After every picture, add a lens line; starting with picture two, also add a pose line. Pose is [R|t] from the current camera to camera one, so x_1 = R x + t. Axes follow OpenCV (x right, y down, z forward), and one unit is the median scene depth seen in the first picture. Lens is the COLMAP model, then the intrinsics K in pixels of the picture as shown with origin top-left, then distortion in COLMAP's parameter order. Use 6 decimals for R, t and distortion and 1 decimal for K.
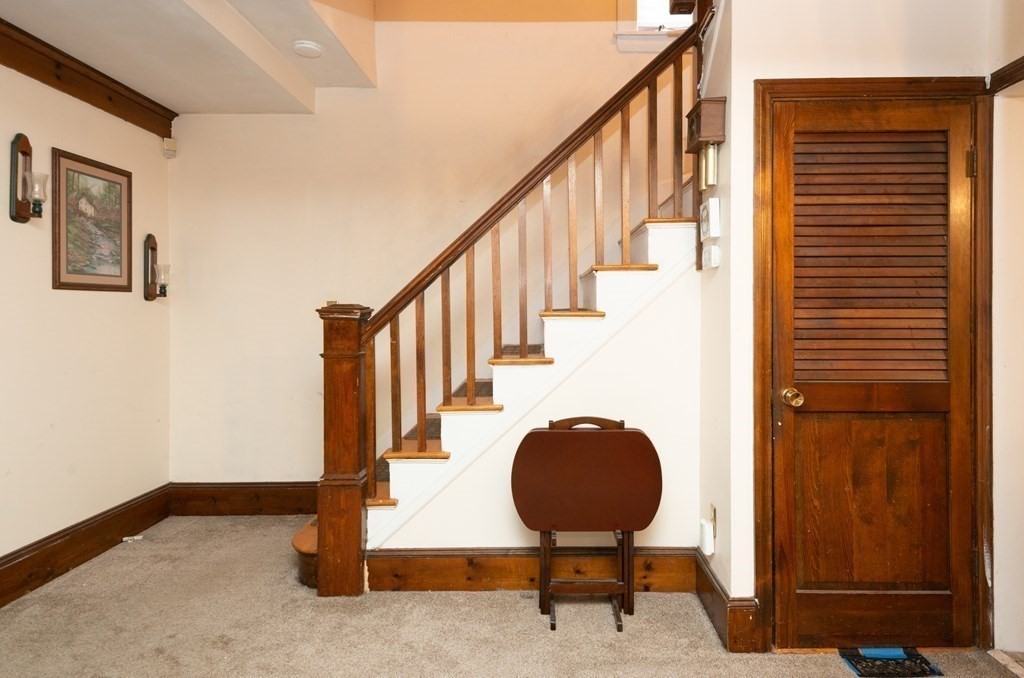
lens RADIAL K [[597.3, 0, 514.0], [0, 597.3, 313.5], [0, 0, 1]] dist [0.040924, -0.019417]
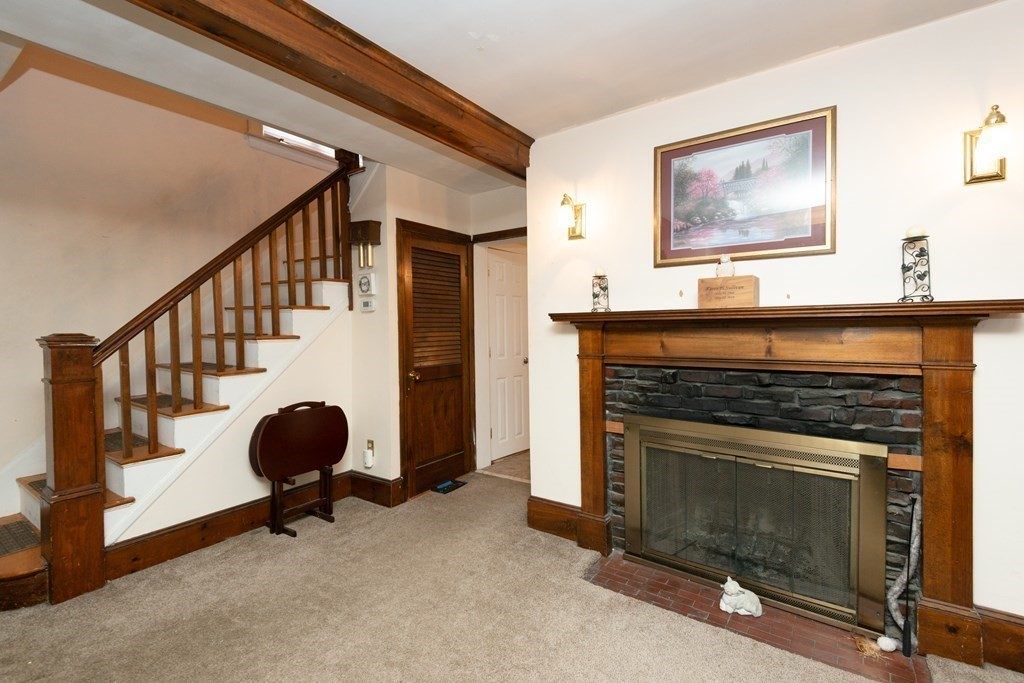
lens RADIAL K [[466.5, 0, 513.8], [0, 466.5, 336.0], [0, 0, 1]] dist [0.001166, -0.000276]
pose [[0.564210, -0.021106, 0.825362, -0.652886], [0.013958, 0.999774, 0.016025, -0.016812], [-0.825513, 0.002479, 0.564377, -0.182202]]
